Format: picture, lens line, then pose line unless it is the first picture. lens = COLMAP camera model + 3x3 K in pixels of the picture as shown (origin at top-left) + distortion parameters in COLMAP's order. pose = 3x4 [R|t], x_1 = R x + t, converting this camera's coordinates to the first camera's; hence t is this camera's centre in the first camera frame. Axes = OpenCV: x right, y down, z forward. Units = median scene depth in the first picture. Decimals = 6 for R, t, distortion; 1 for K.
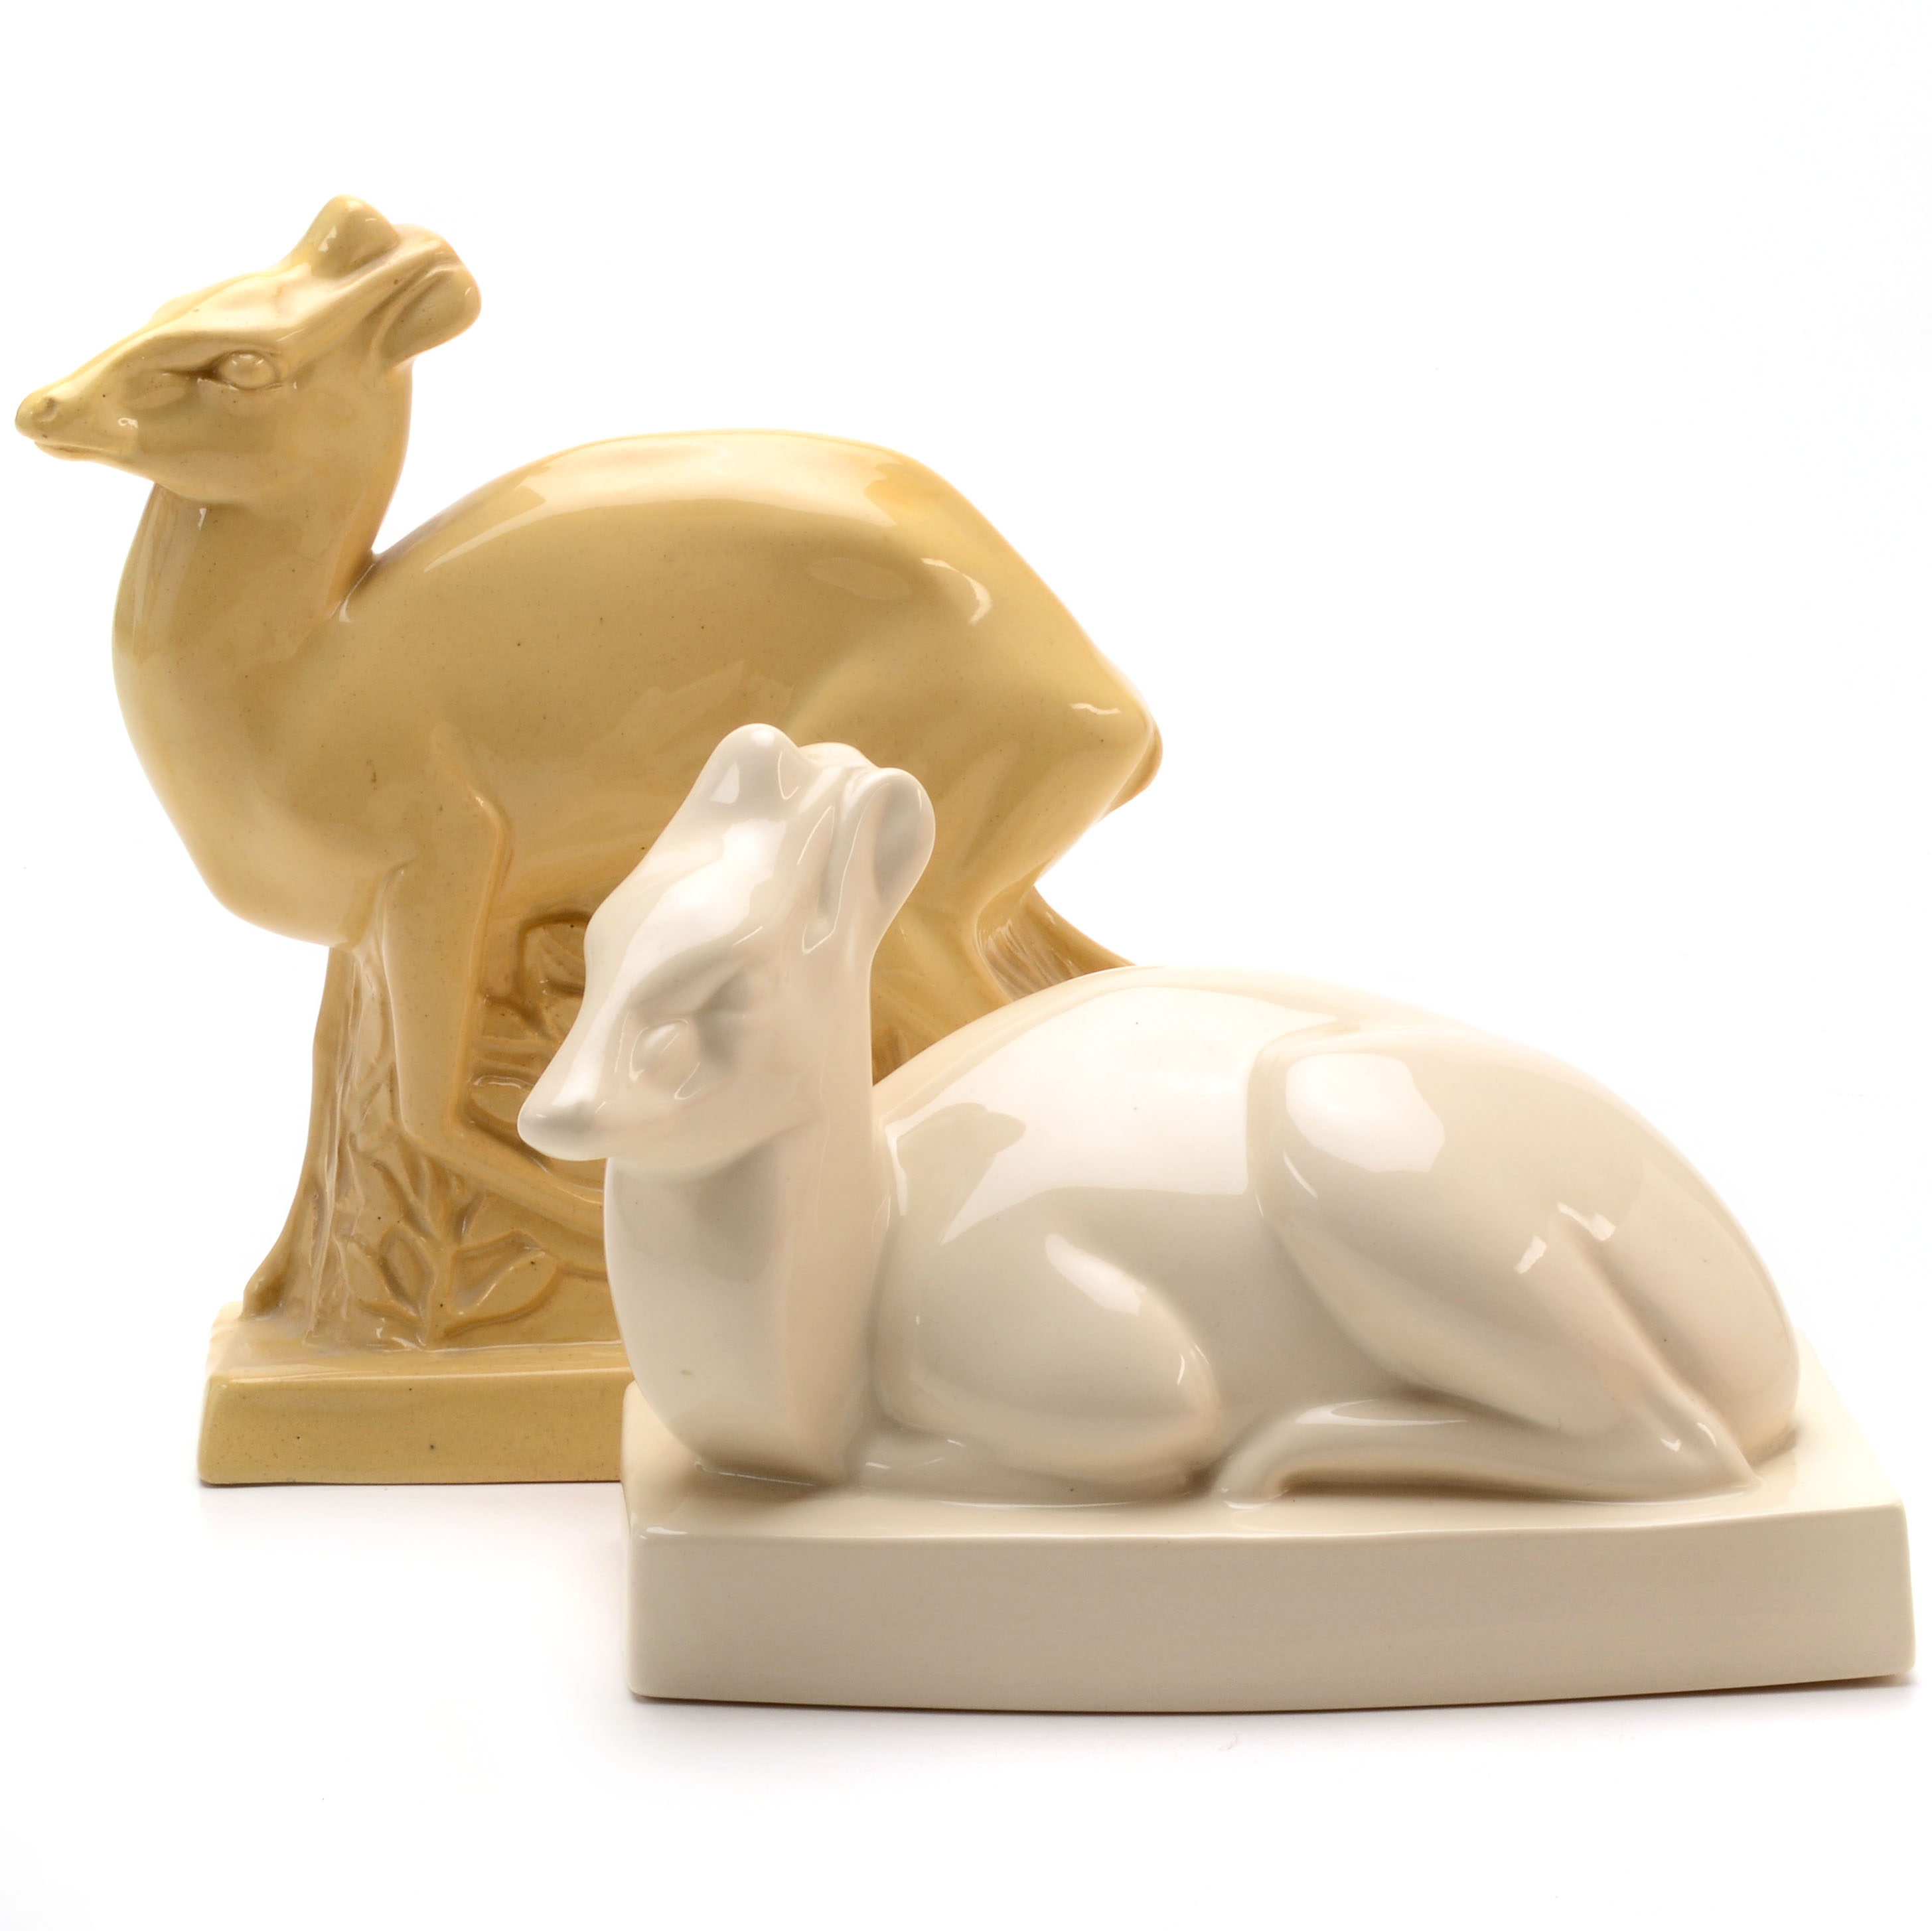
lens RADIAL K [[5901.0, 0, 966.0], [0, 5901.0, 965.5], [0, 0, 1]] dist [-0.074098, 1.779559]
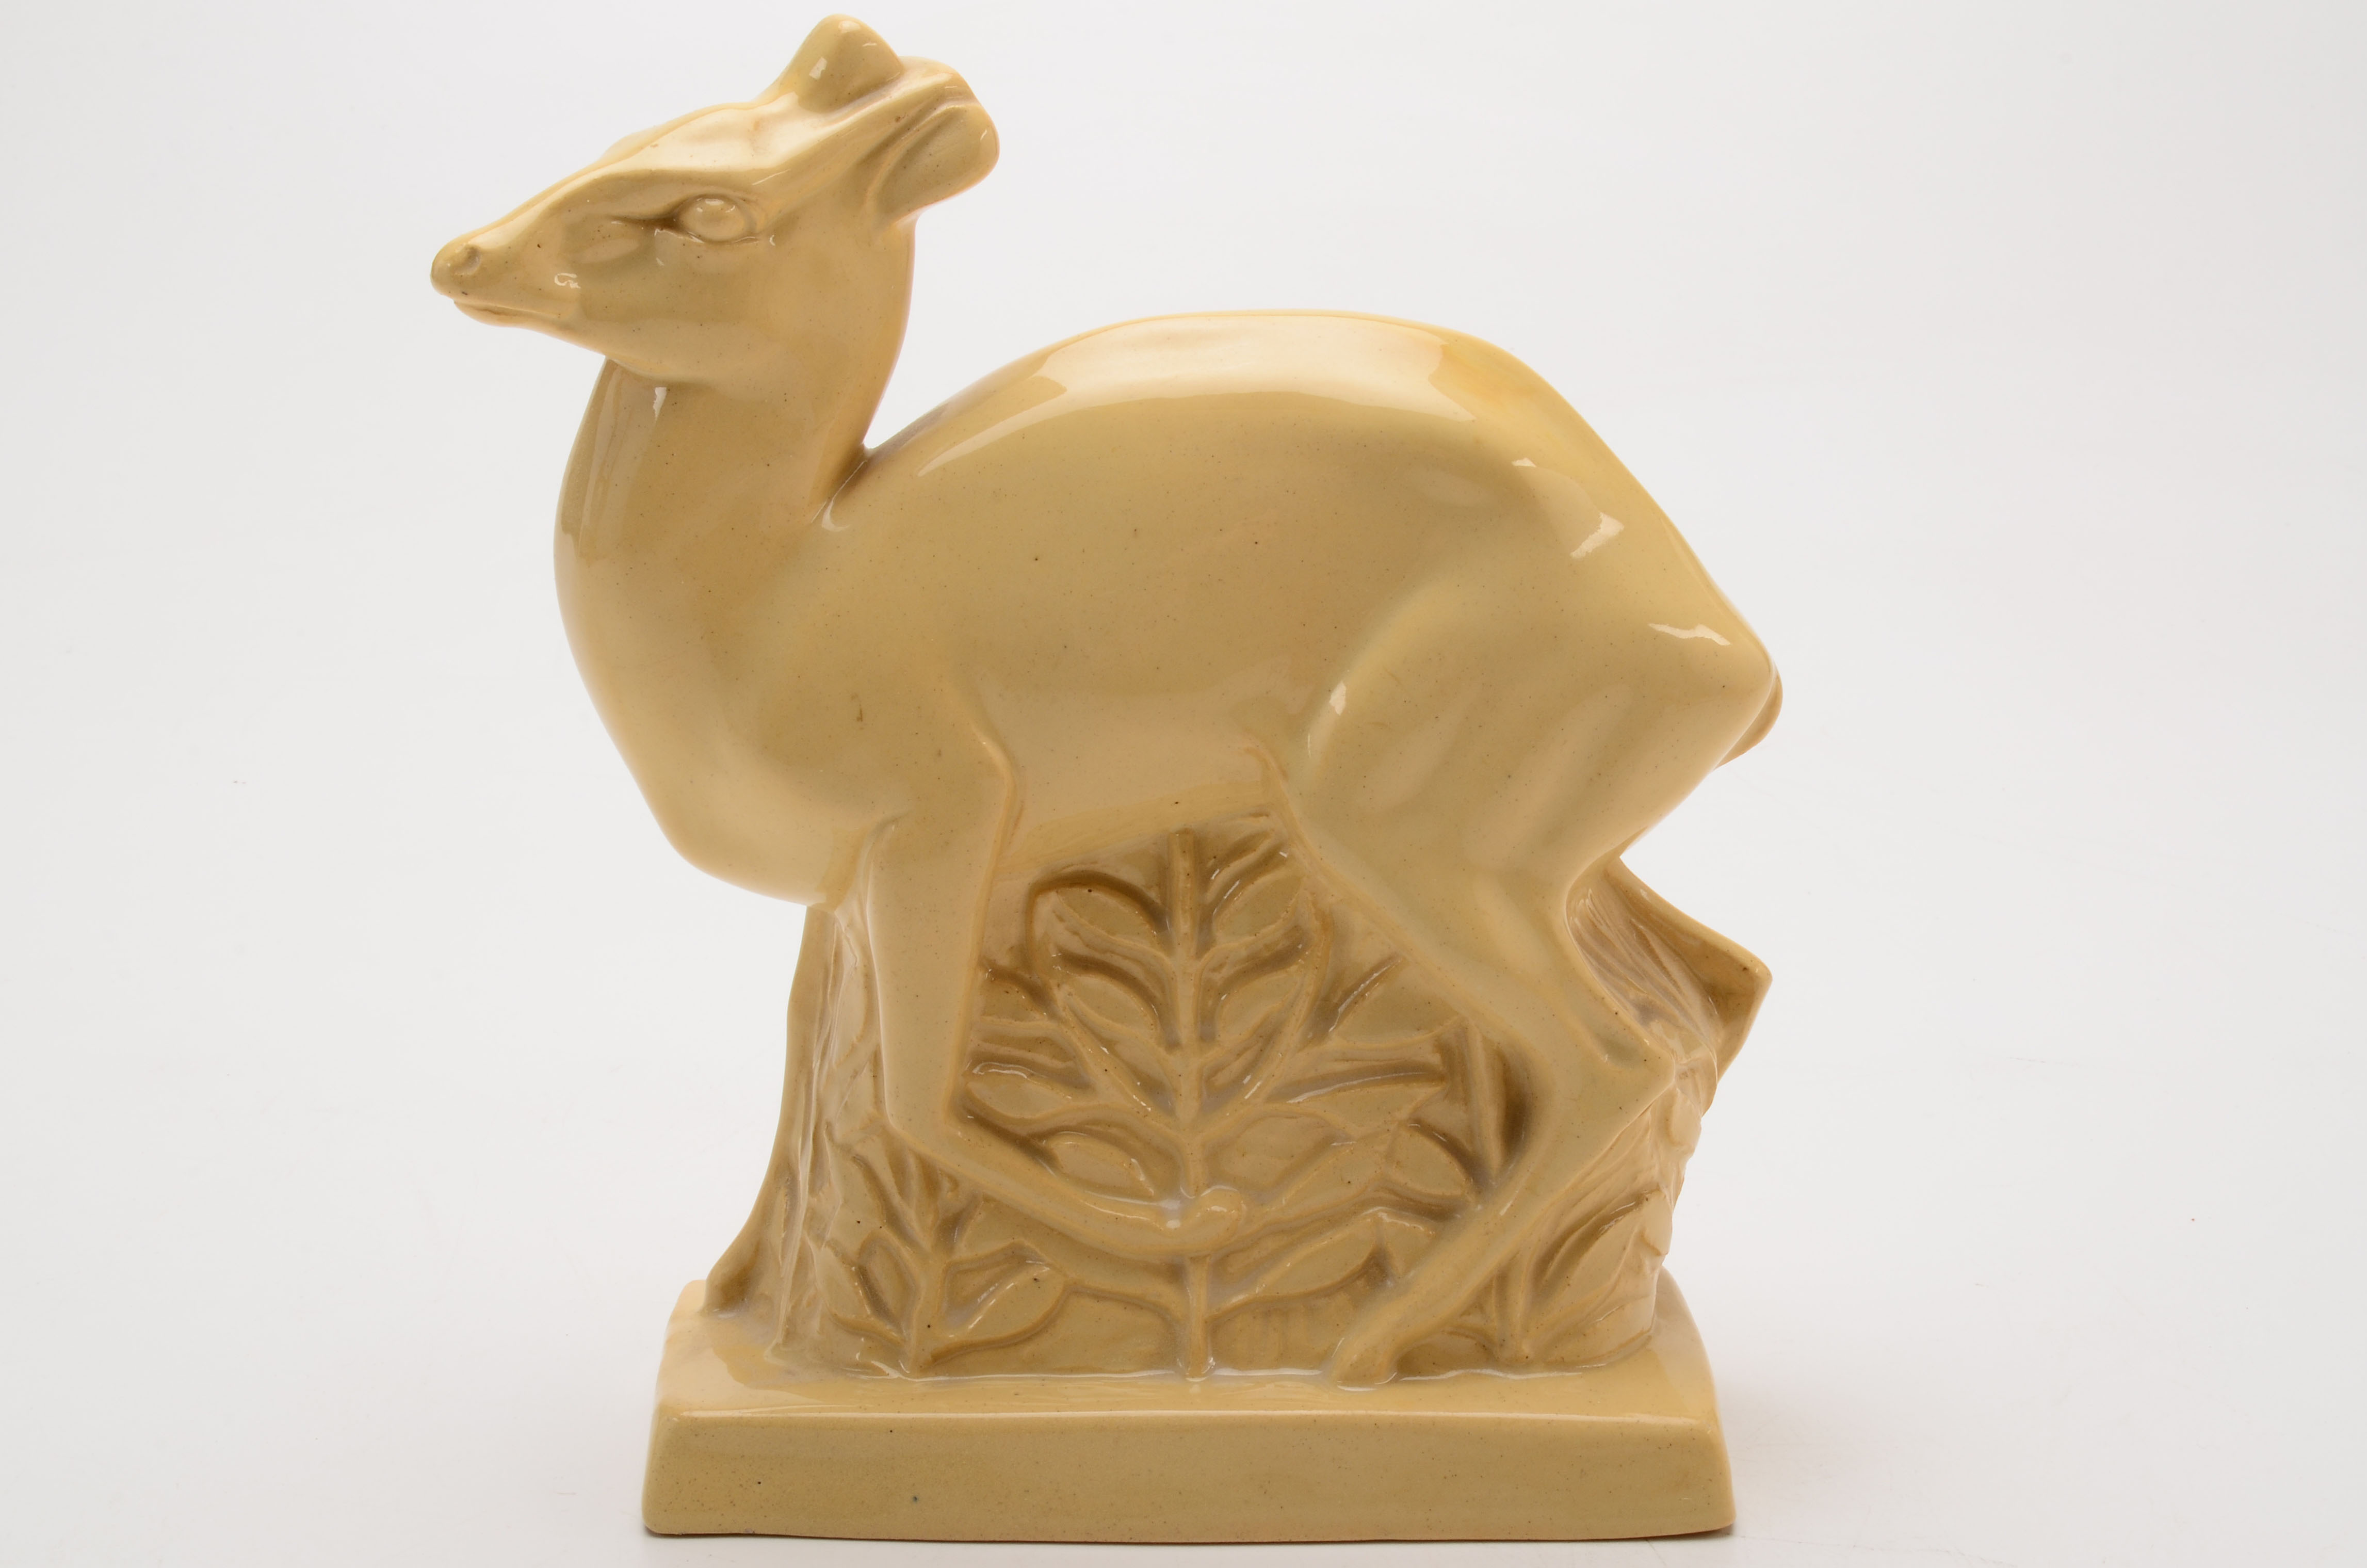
lens RADIAL K [[3587.2, 0, 1183.5], [0, 3587.2, 784.0], [0, 0, 1]] dist [-0.040774, -0.054052]
pose [[0.999732, 0.018570, -0.013848, -0.046317], [-0.018501, 0.999816, 0.005129, -0.025024], [0.013941, -0.004871, 0.999891, 0.481485]]
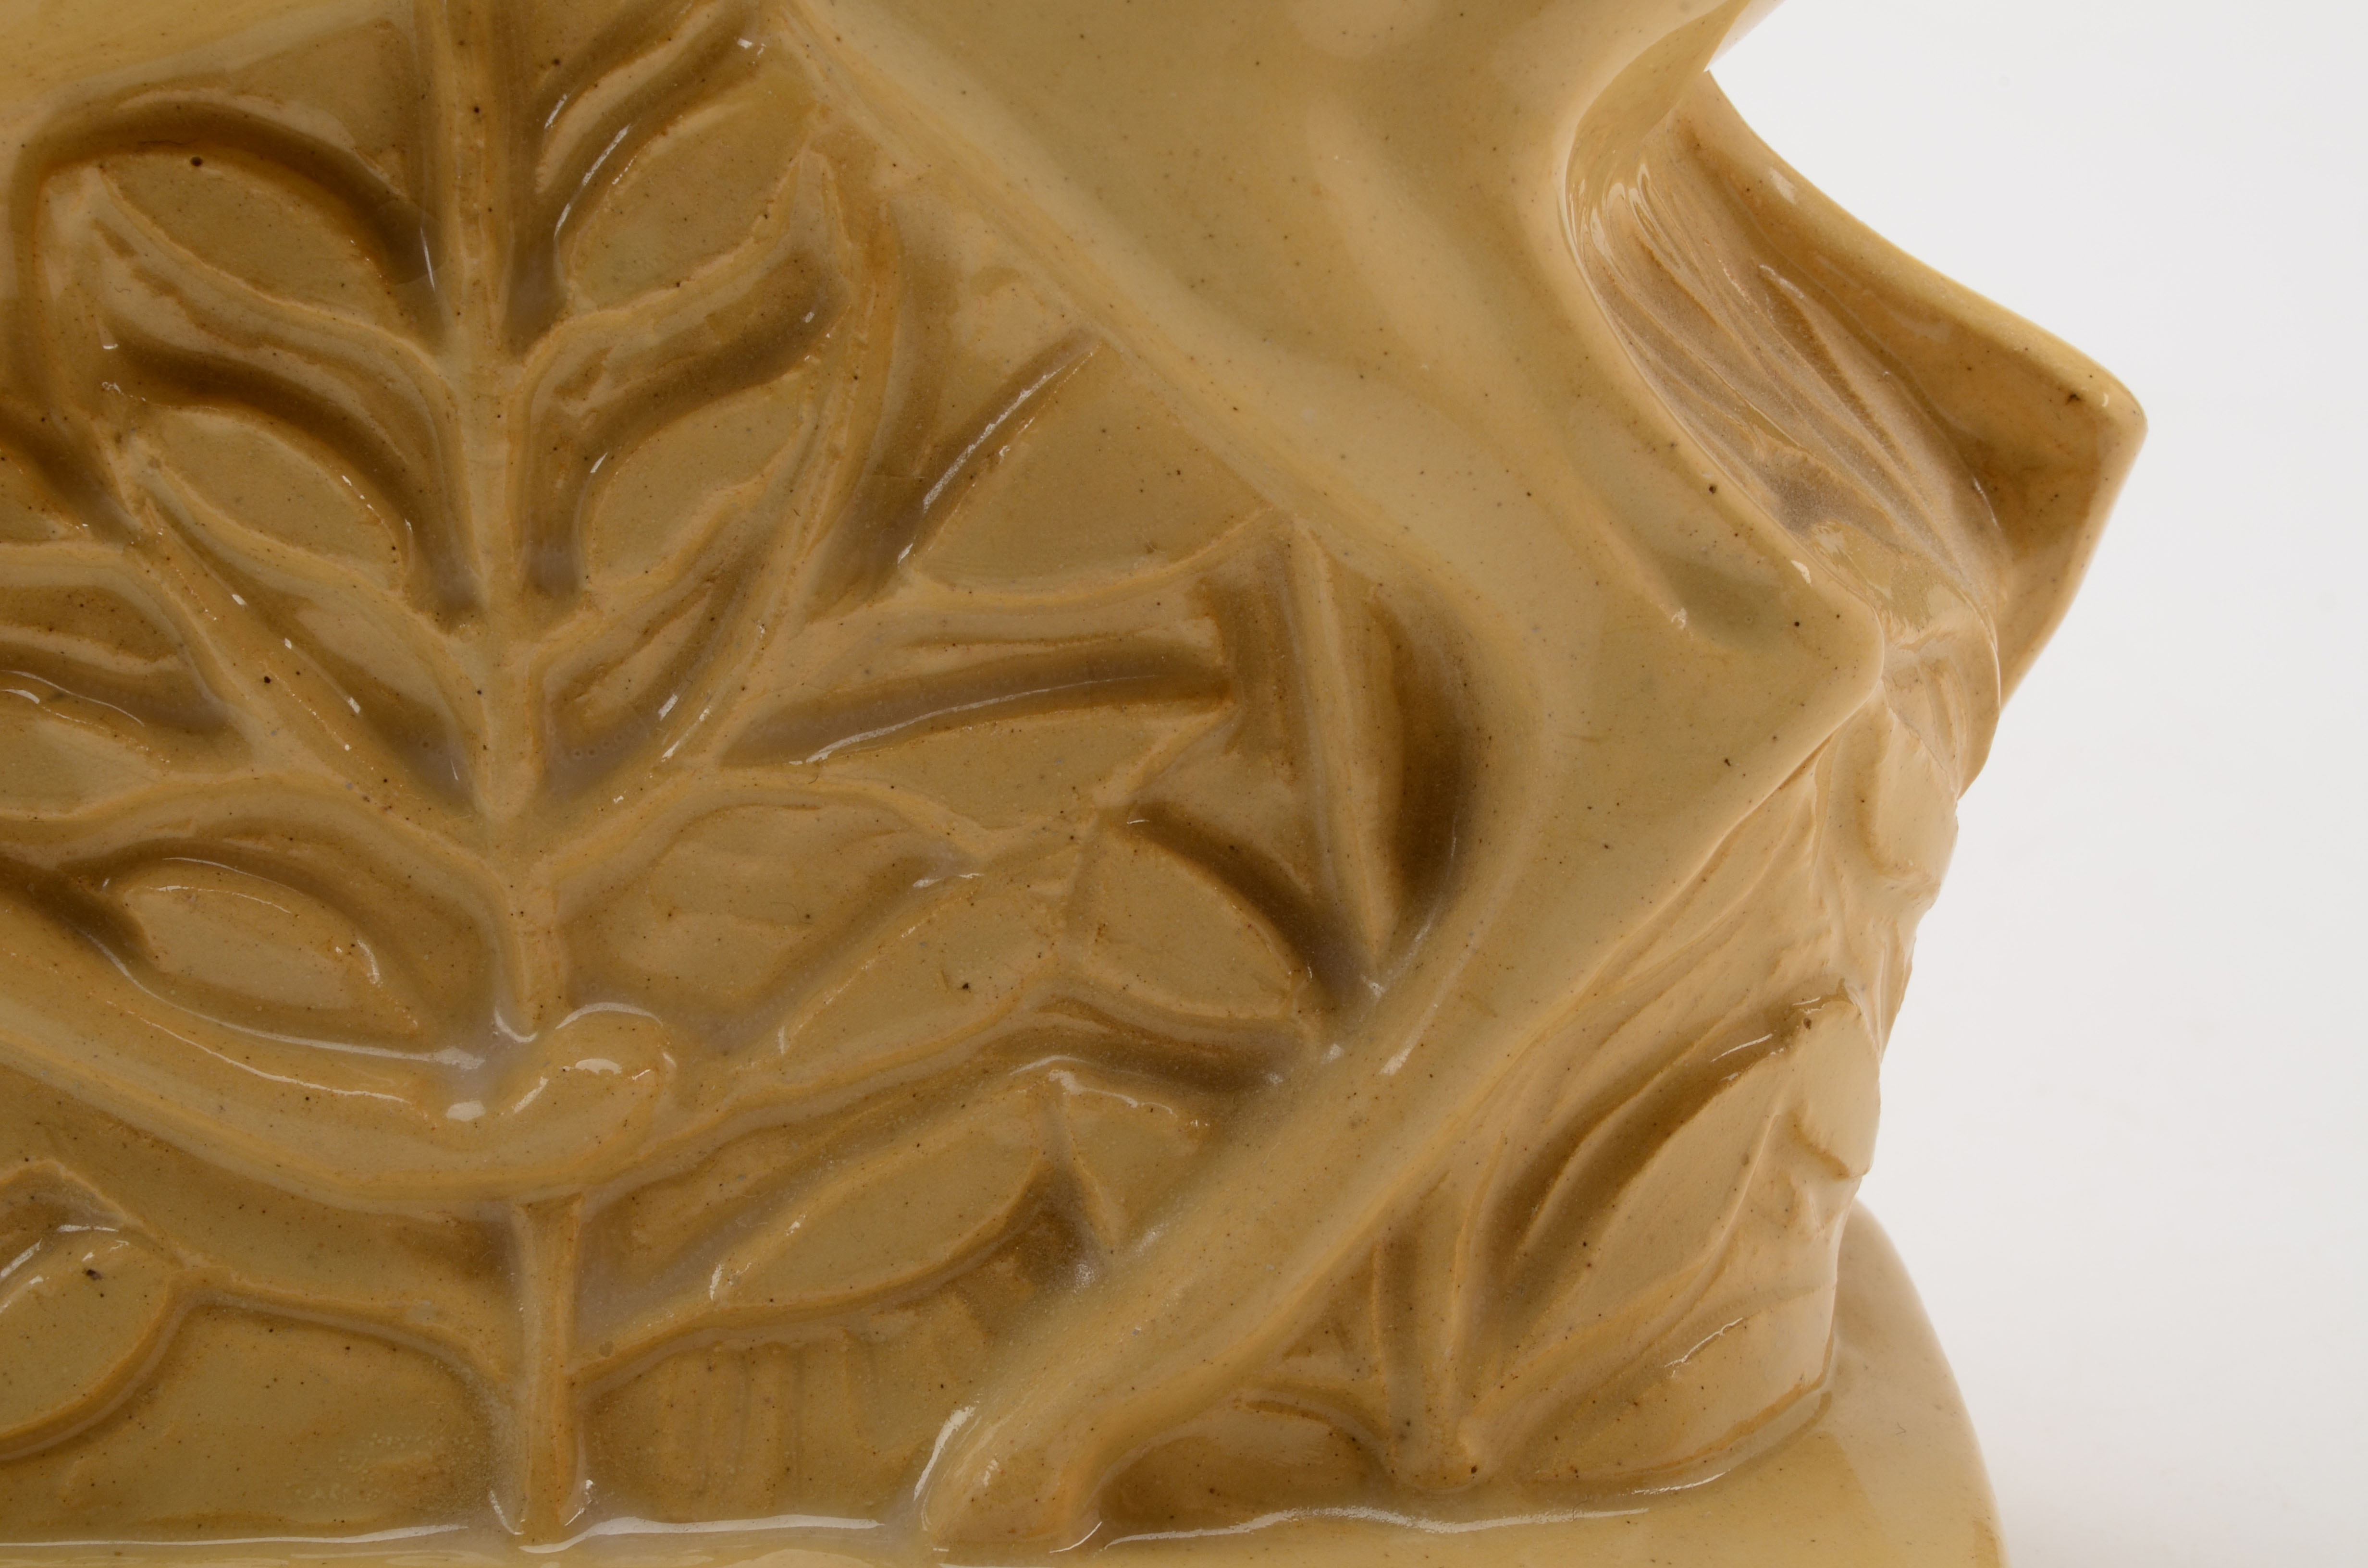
lens RADIAL K [[5427.4, 0, 1184.0], [0, 5427.4, 784.0], [0, 0, 1]] dist [0.077081, 0.058654]
pose [[0.999984, 0.003908, -0.004084, -0.015938], [-0.003613, 0.997558, 0.069742, 0.005213], [0.004346, -0.069727, 0.997557, 0.725354]]
